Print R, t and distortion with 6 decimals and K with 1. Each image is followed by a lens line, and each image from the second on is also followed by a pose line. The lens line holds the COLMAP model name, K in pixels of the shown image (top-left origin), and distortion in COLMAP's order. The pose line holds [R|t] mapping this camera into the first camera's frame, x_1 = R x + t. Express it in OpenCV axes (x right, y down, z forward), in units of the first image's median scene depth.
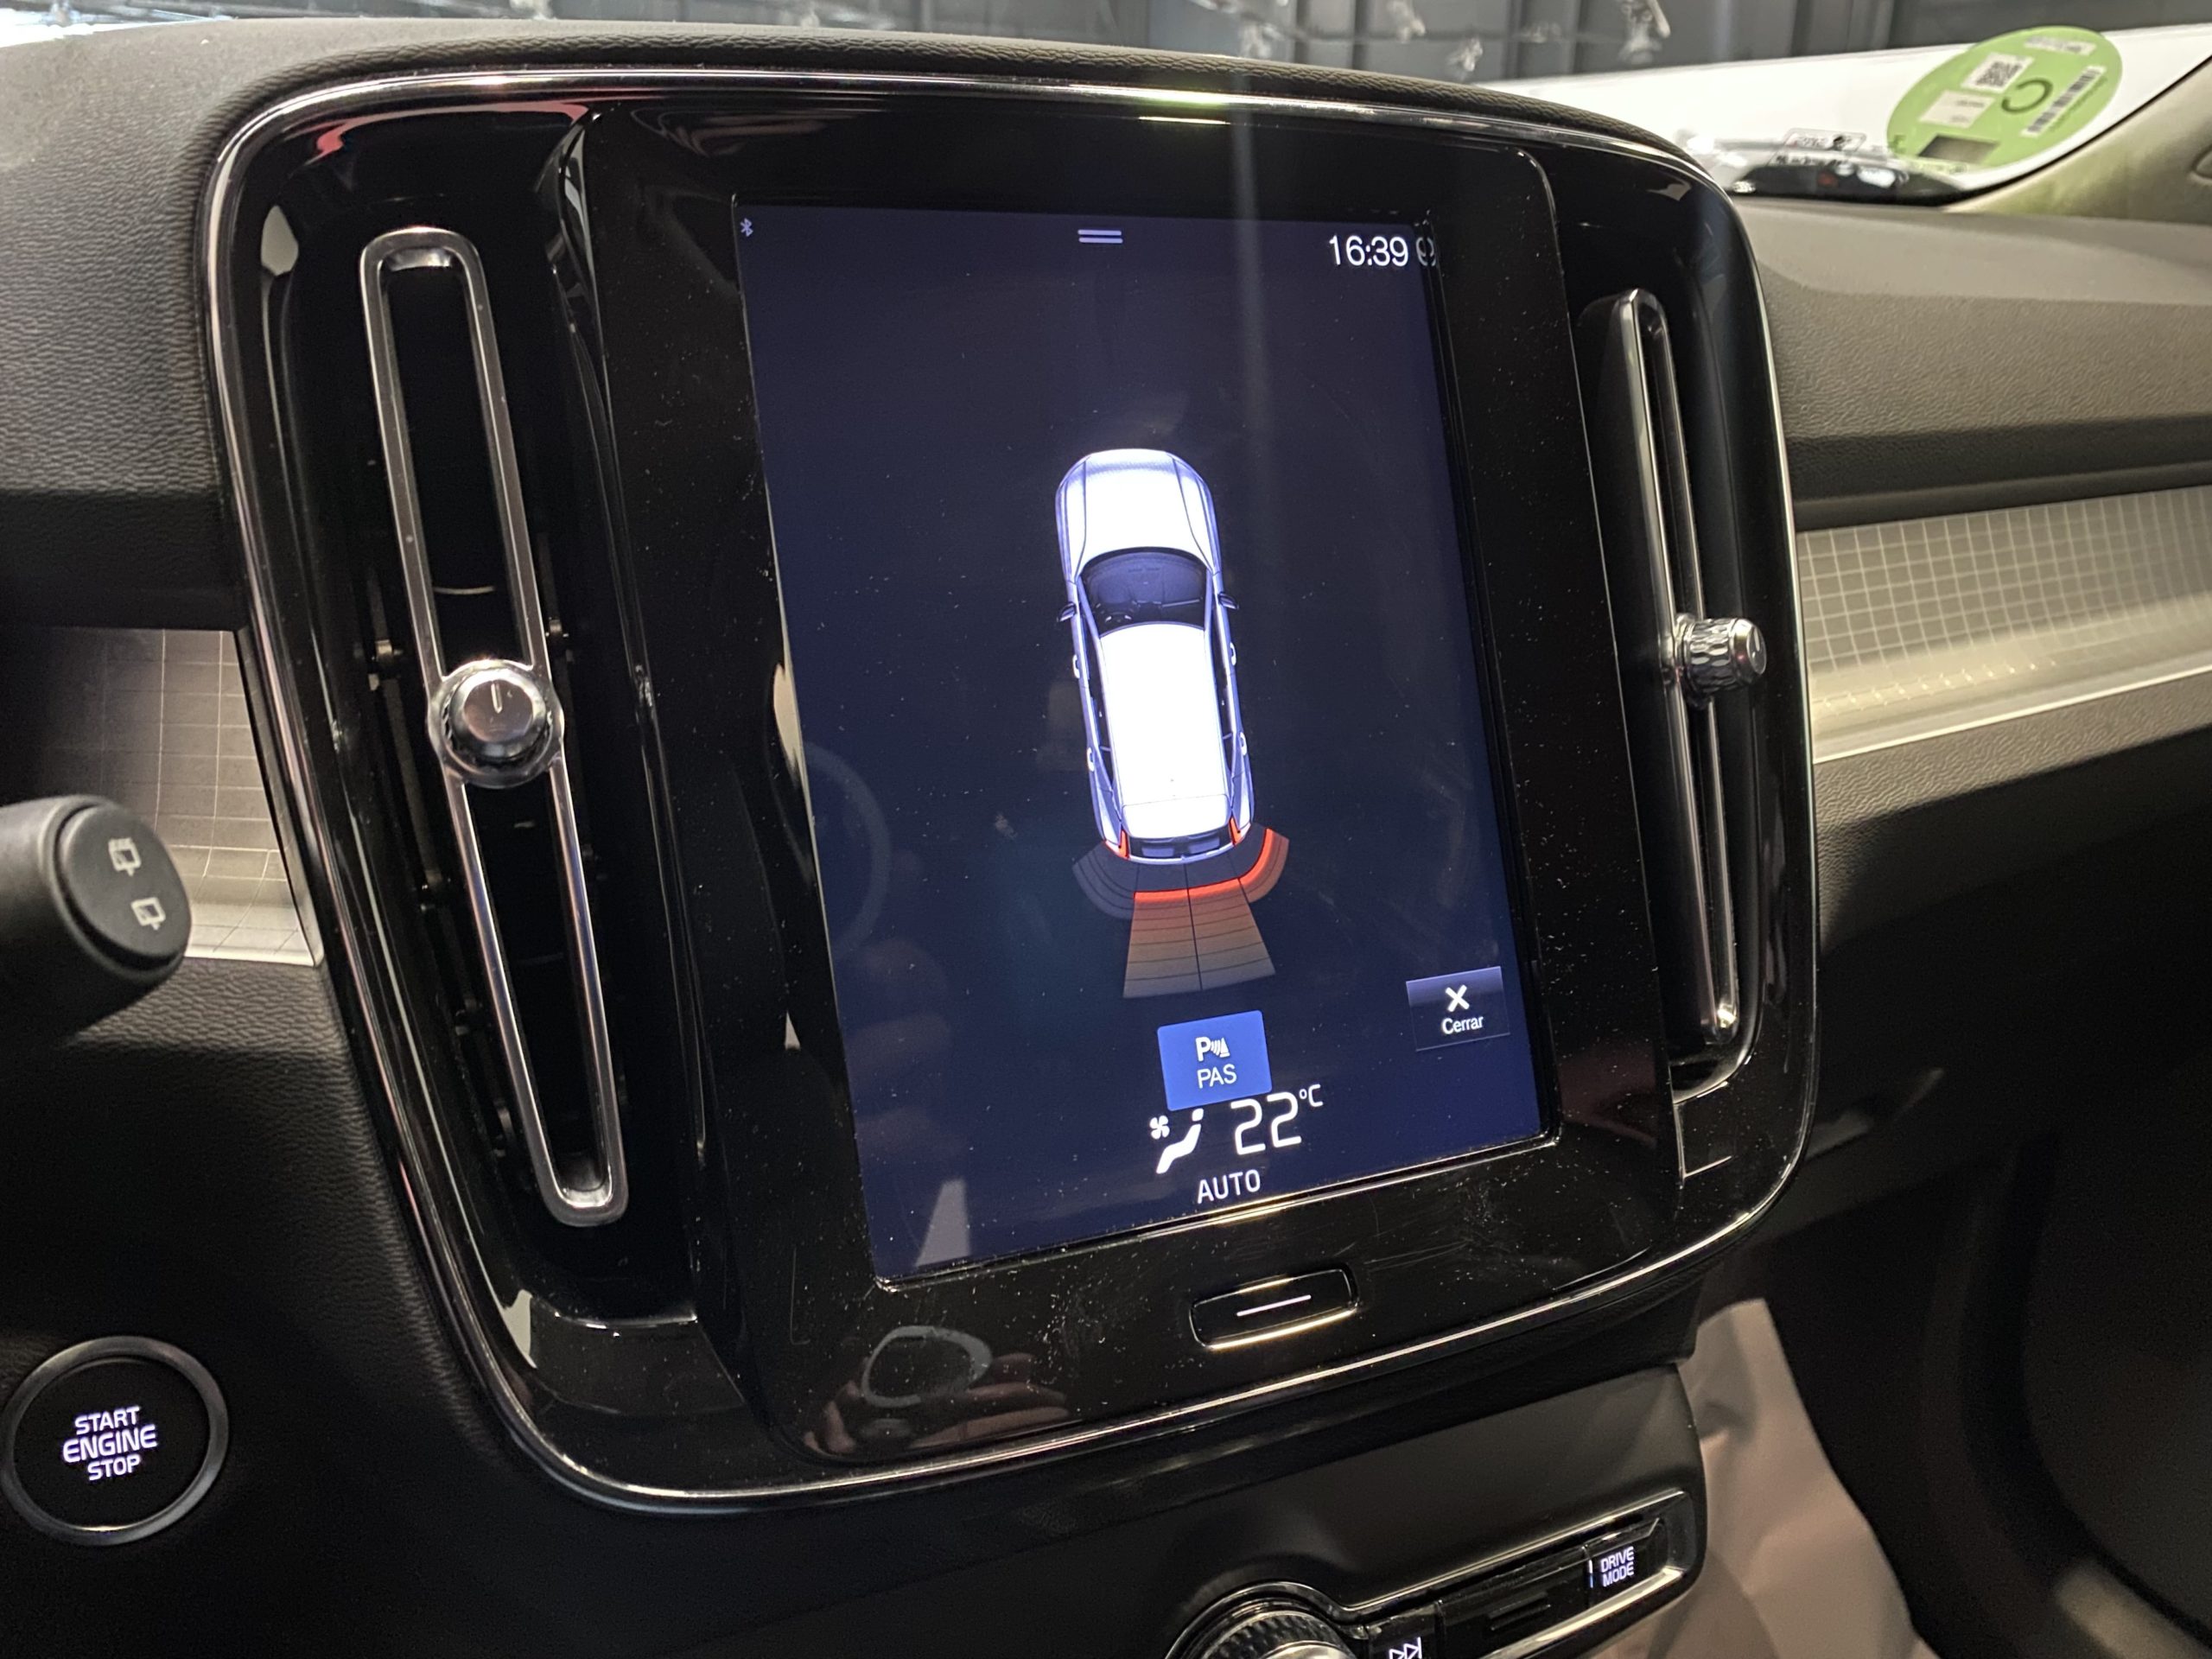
lens RADIAL K [[1711.3, 0, 1061.7], [0, 1711.3, 834.7], [0, 0, 1]] dist [0.002453, 0.002840]
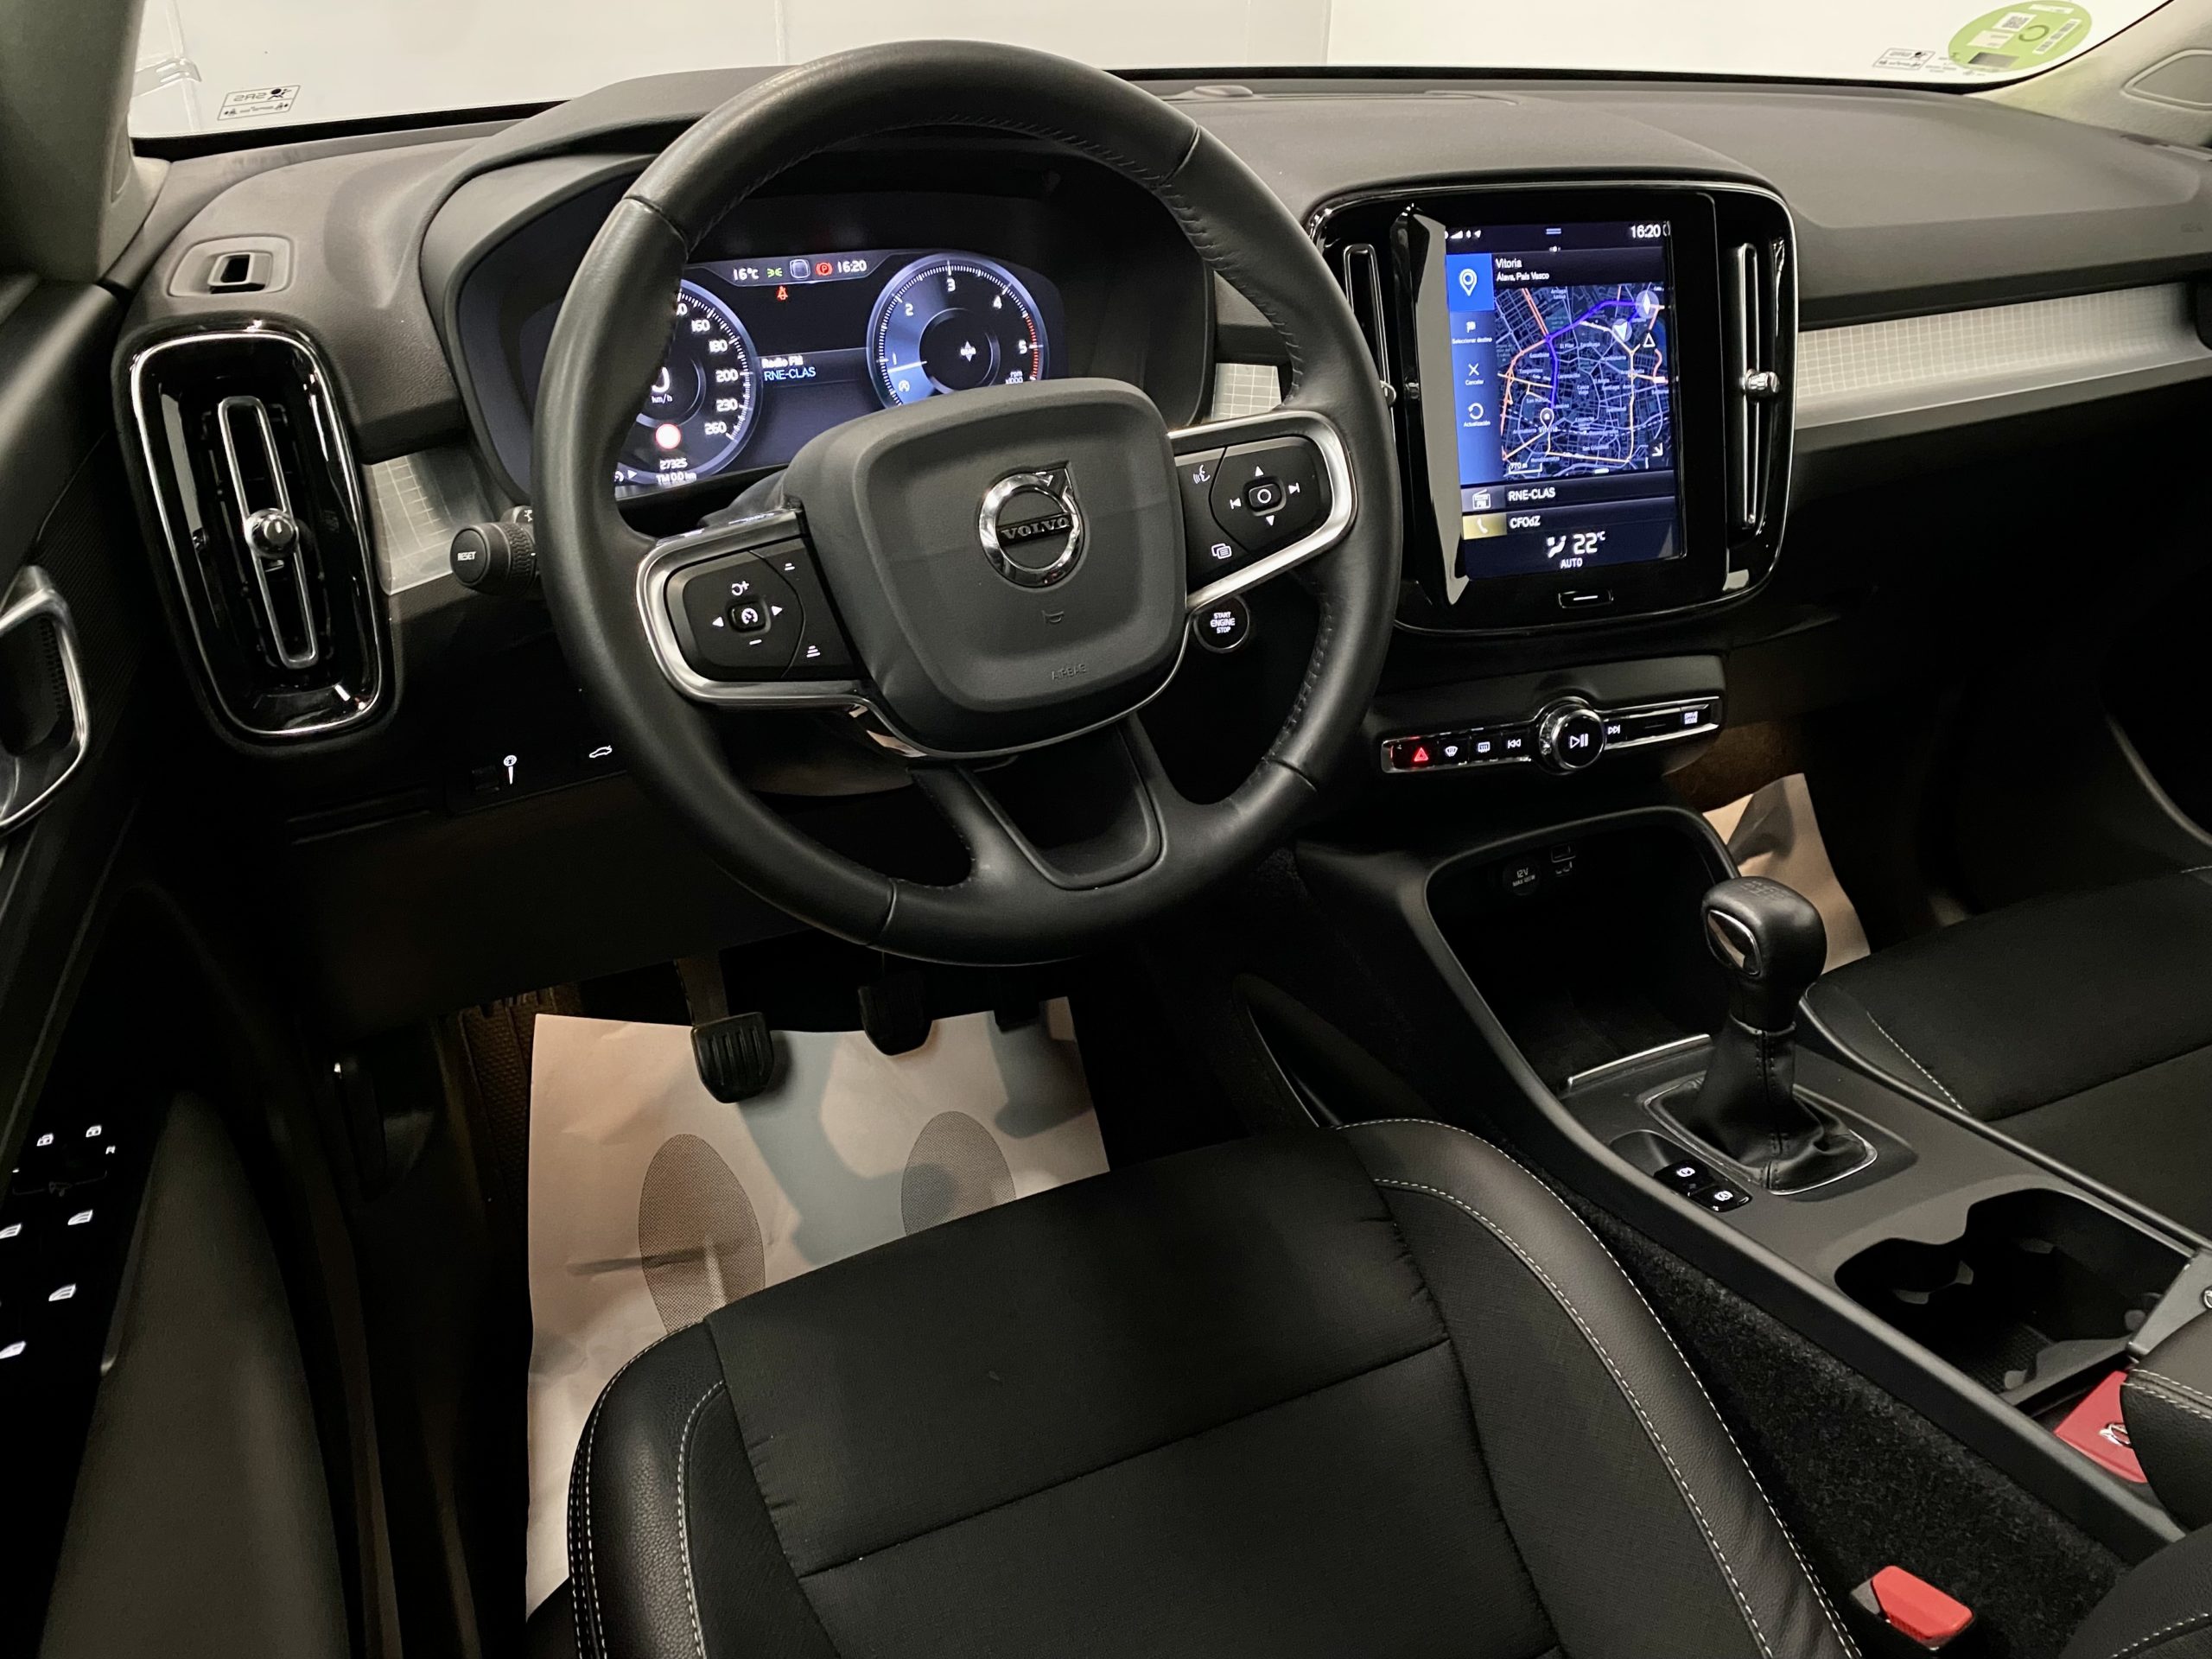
lens RADIAL K [[1692.9, 0, 1106.0], [0, 1692.9, 829.5], [0, 0, 1]] dist [0.007335, -0.004387]
pose [[0.997373, 0.045485, -0.056378, -0.477286], [-0.034289, 0.982011, 0.185683, 0.125022], [0.063810, -0.183262, 0.980991, -1.861847]]
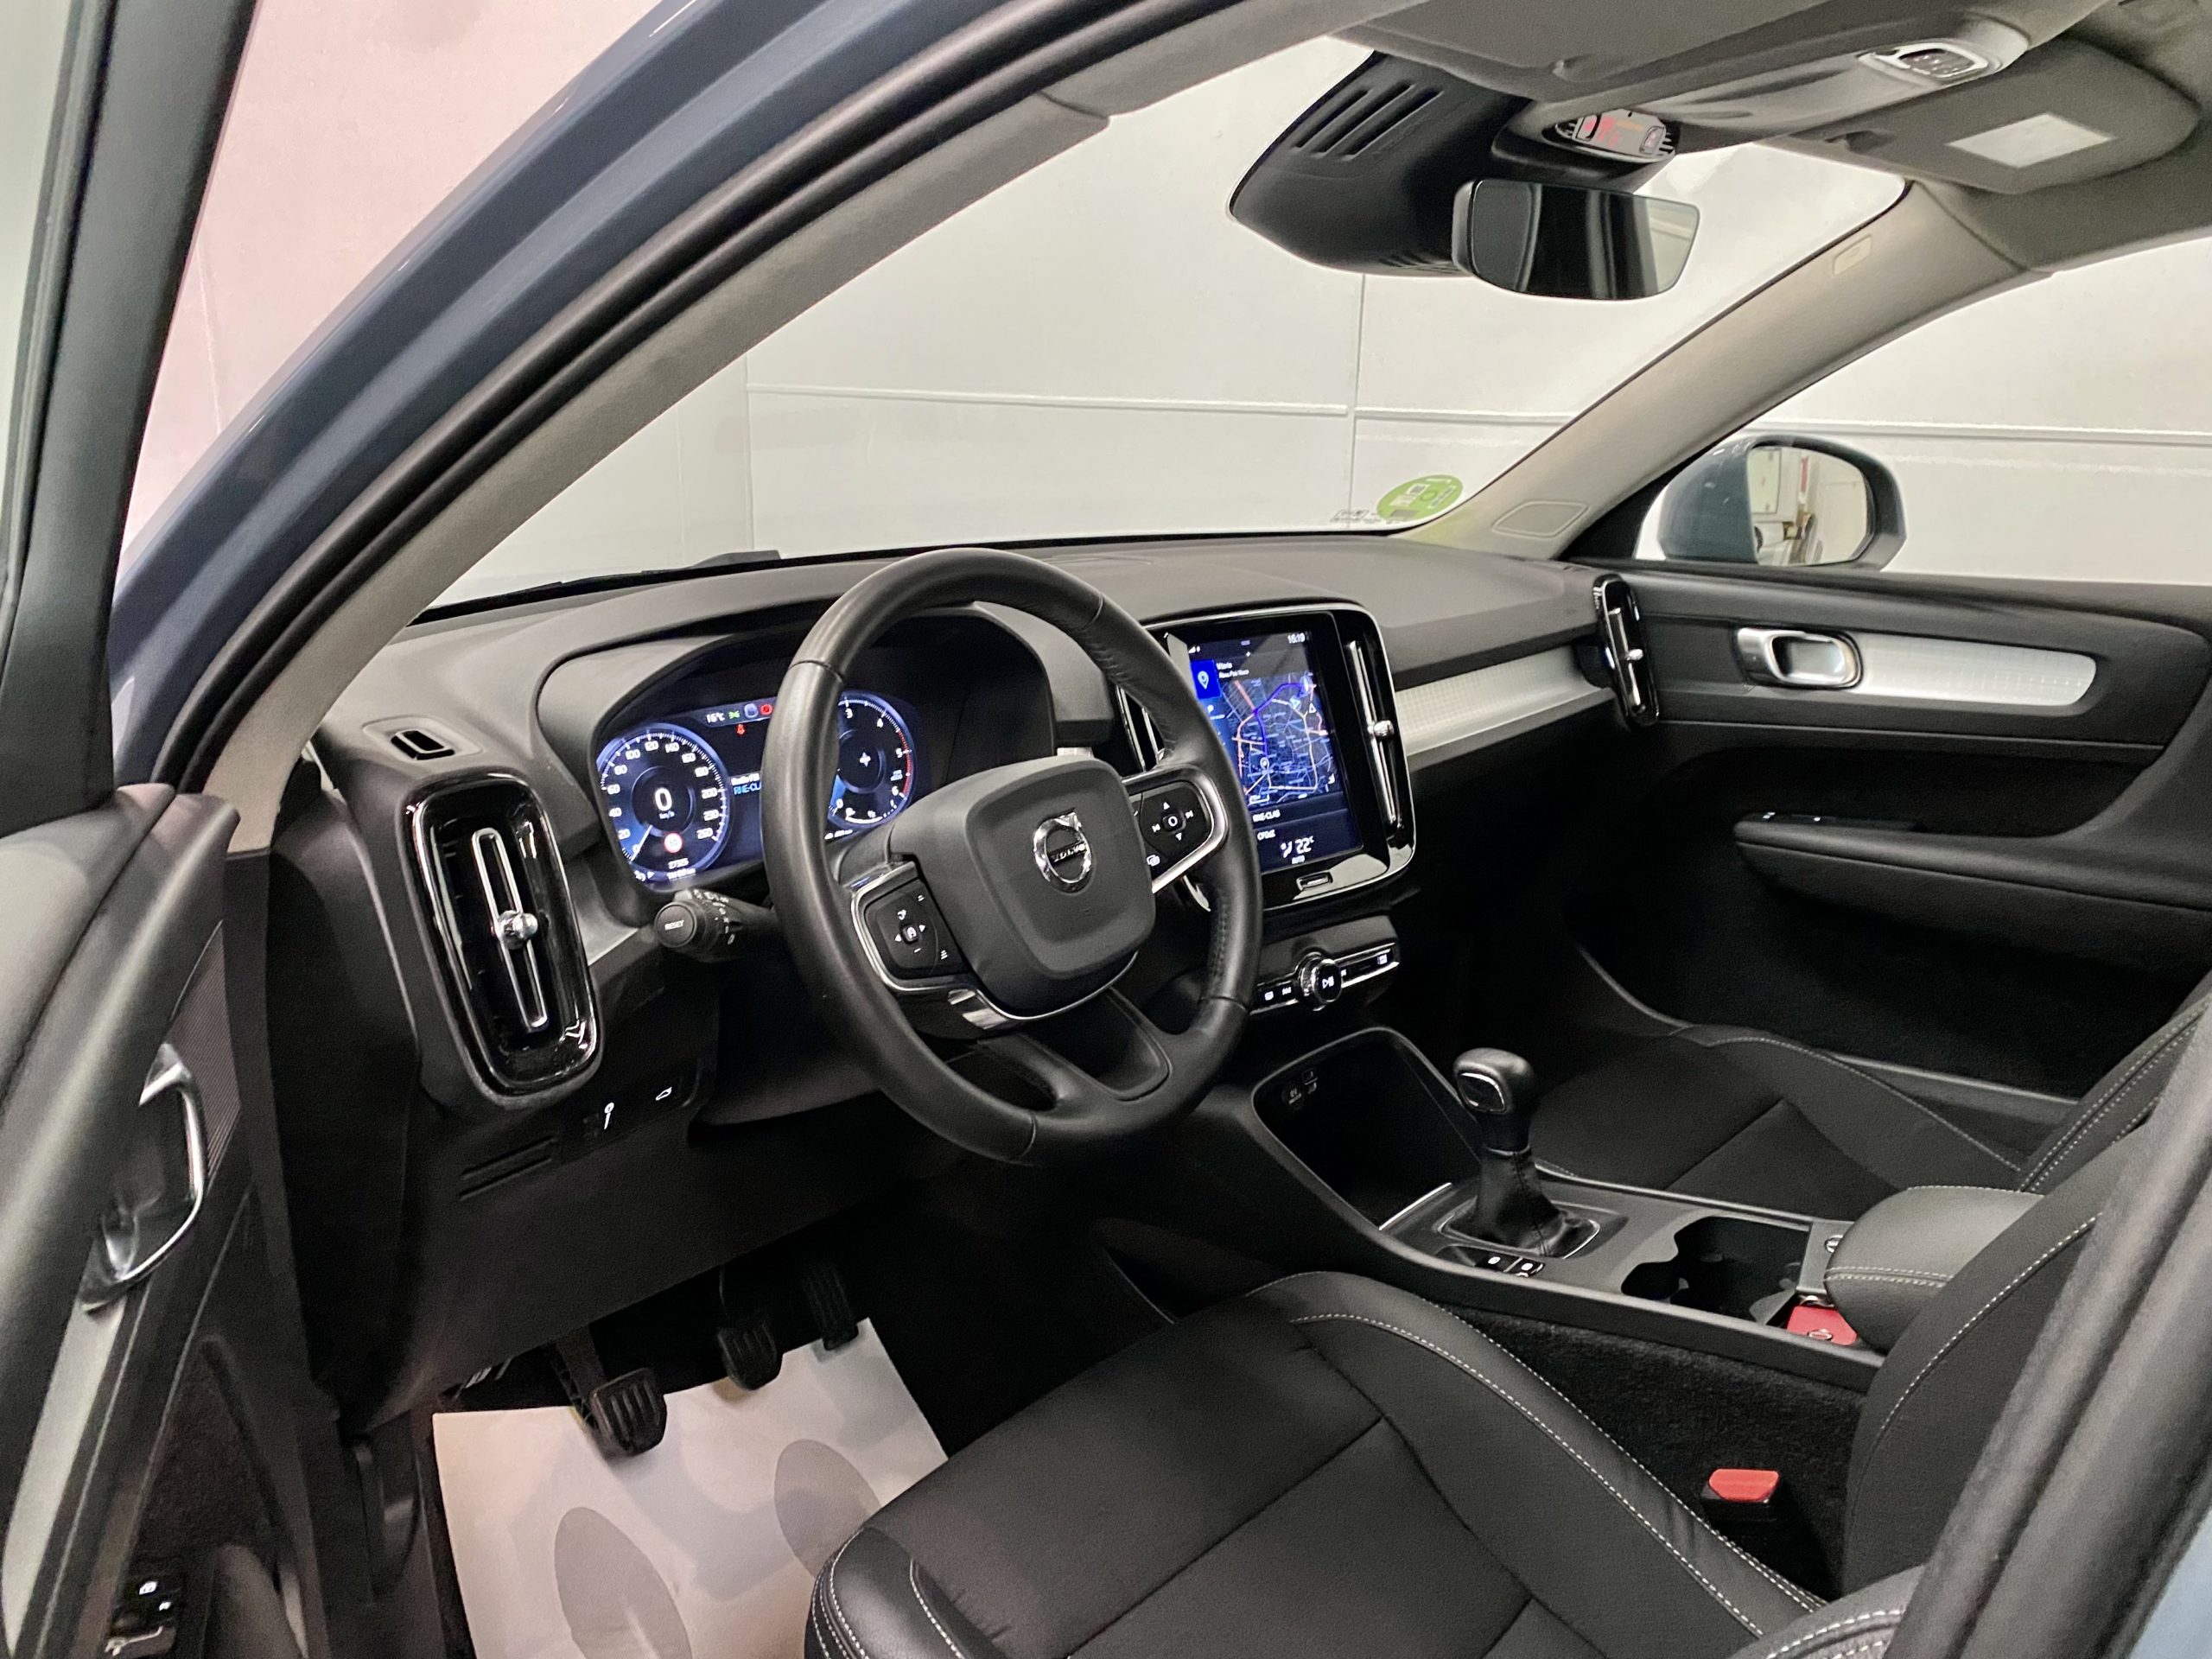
lens RADIAL K [[1687.4, 0, 1106.0], [0, 1687.4, 829.5], [0, 0, 1]] dist [0.163629, -0.390223]
pose [[0.951368, -0.083782, 0.296446, -1.455941], [0.101015, 0.993943, -0.043272, 0.237325], [-0.291025, 0.071113, 0.954069, -2.636847]]
